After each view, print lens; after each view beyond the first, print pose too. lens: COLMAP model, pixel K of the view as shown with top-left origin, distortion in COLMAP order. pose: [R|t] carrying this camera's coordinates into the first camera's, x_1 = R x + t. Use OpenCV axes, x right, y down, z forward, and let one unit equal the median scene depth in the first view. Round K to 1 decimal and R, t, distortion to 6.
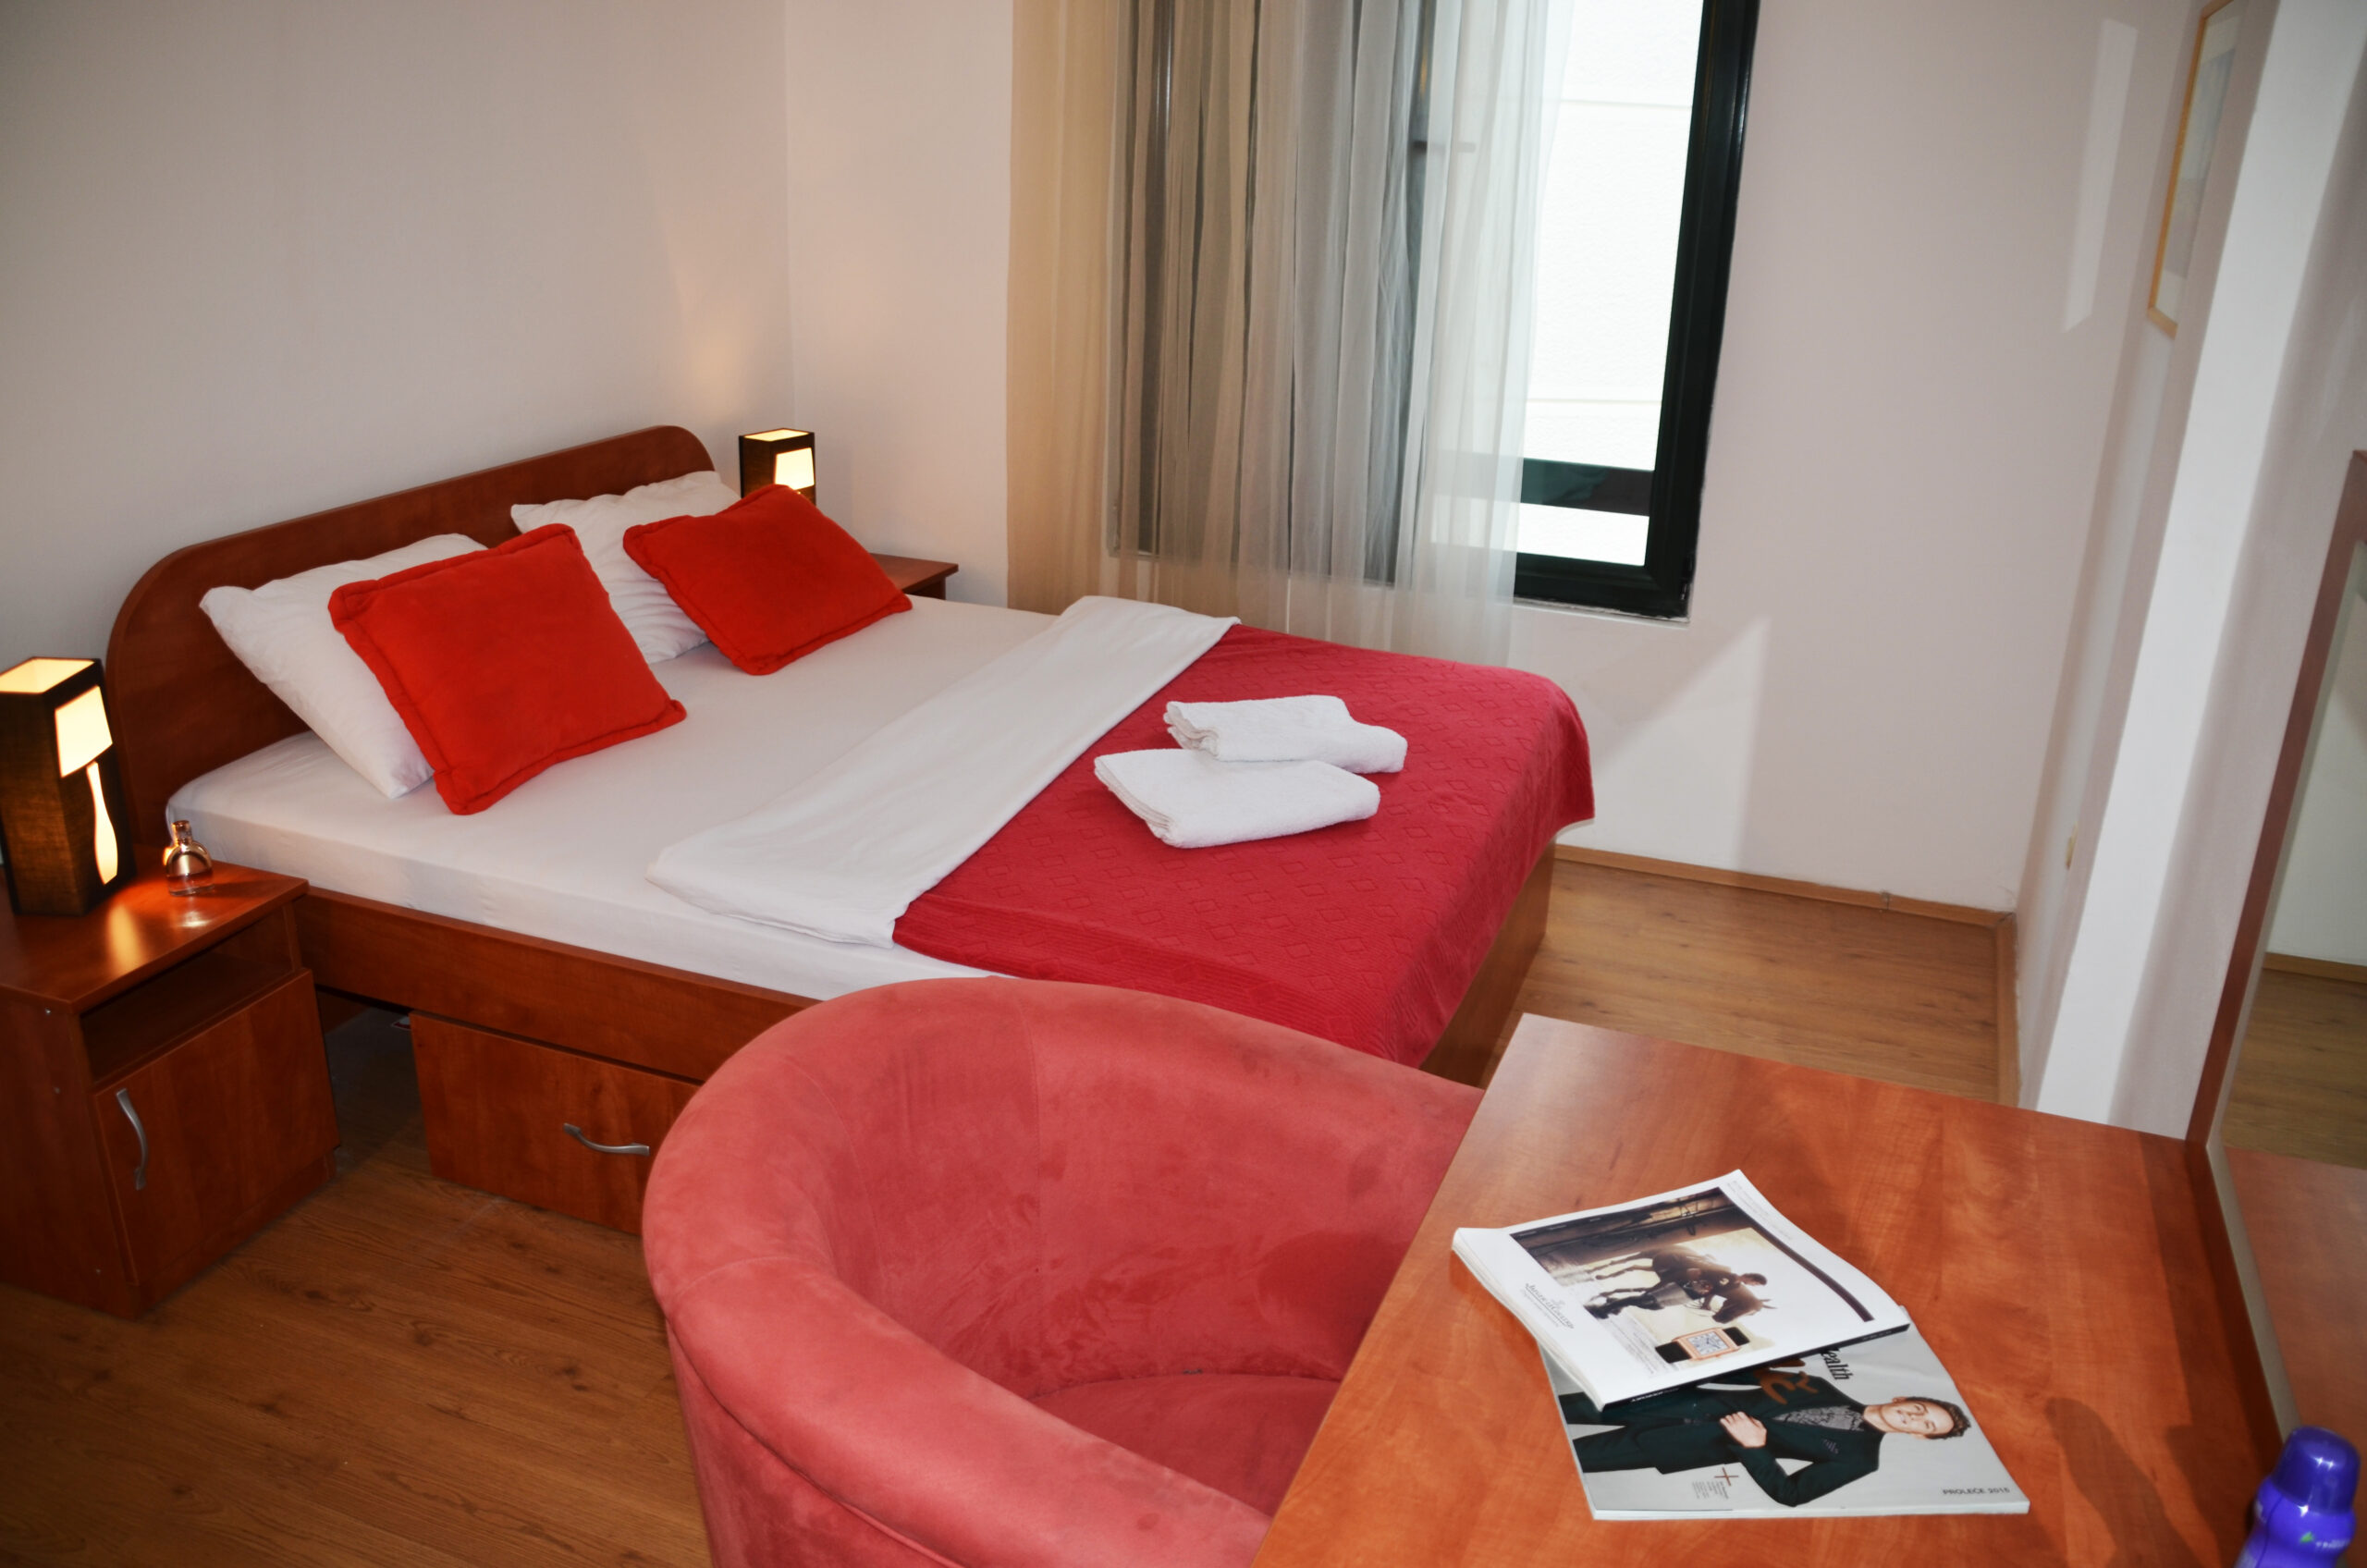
lens RADIAL K [[1892.0, 0, 1183.5], [0, 1892.0, 784.0], [0, 0, 1]] dist [-0.167973, 0.153508]
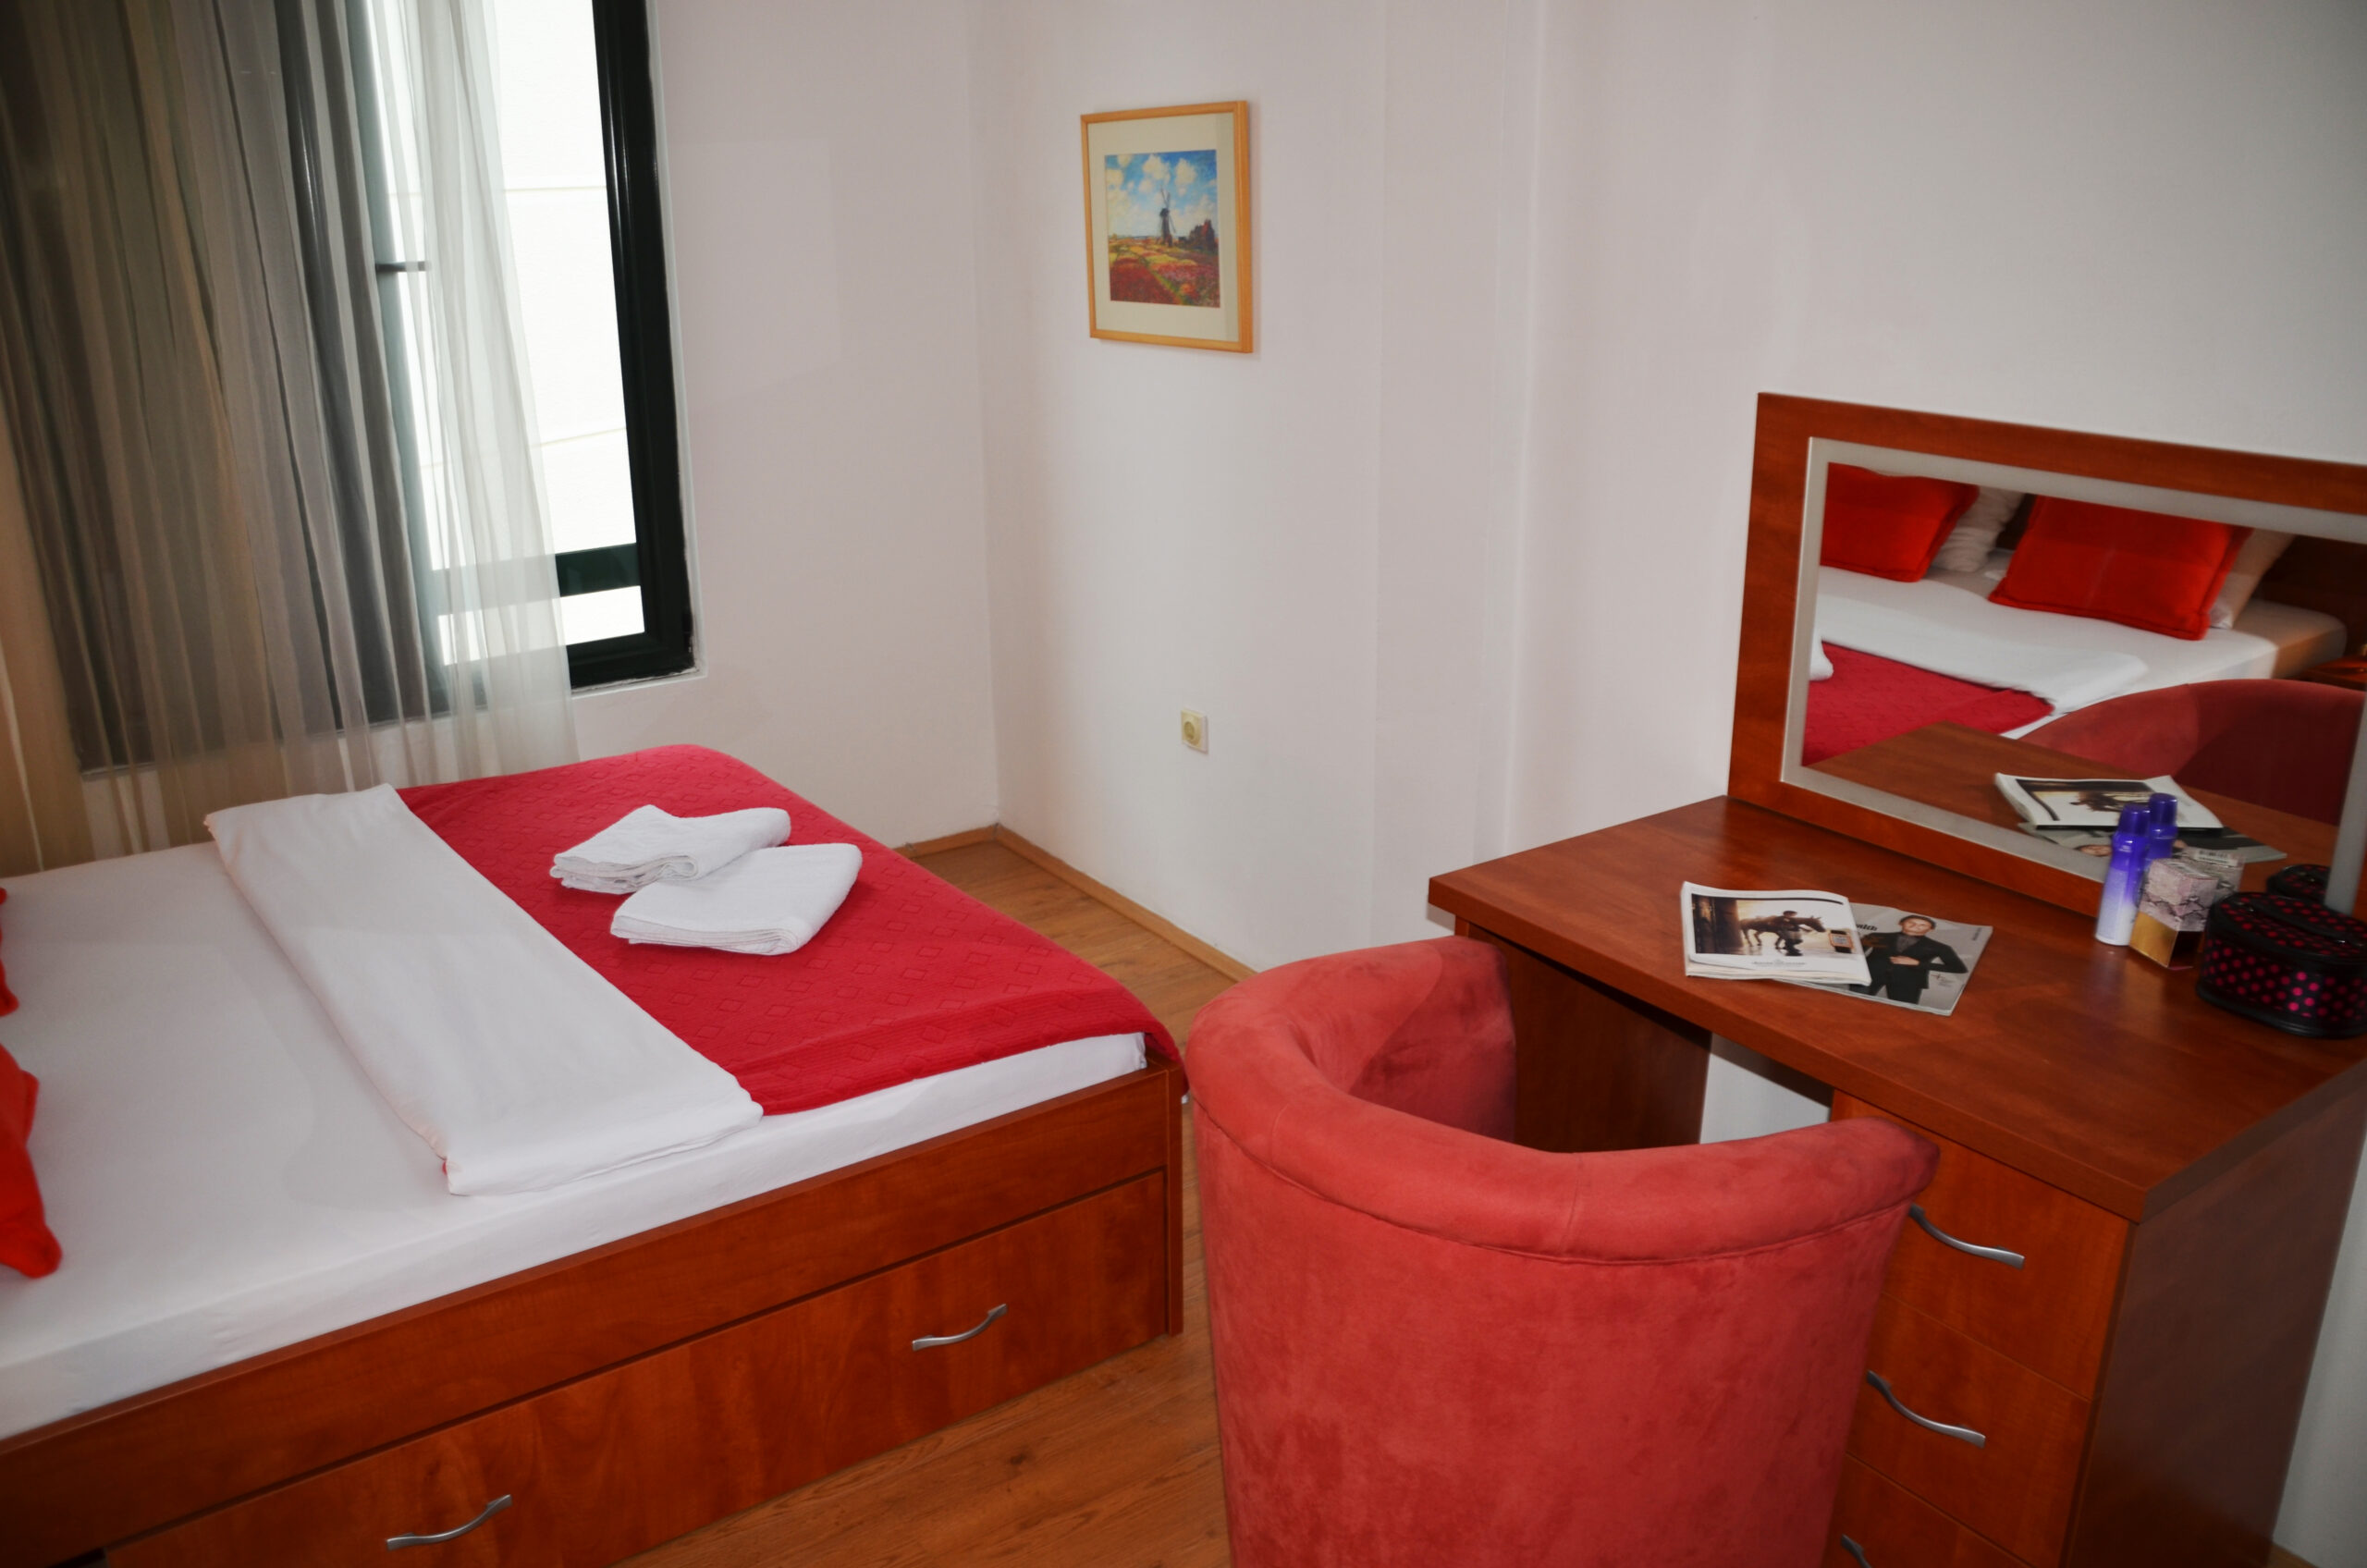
lens RADIAL K [[1892.0, 0, 1183.5], [0, 1892.0, 784.0], [0, 0, 1]] dist [-0.167973, 0.153508]
pose [[0.537996, -0.290479, 0.791316, -0.654190], [0.305199, 0.942183, 0.138363, -0.125922], [-0.785757, 0.167070, 0.595545, 0.196095]]
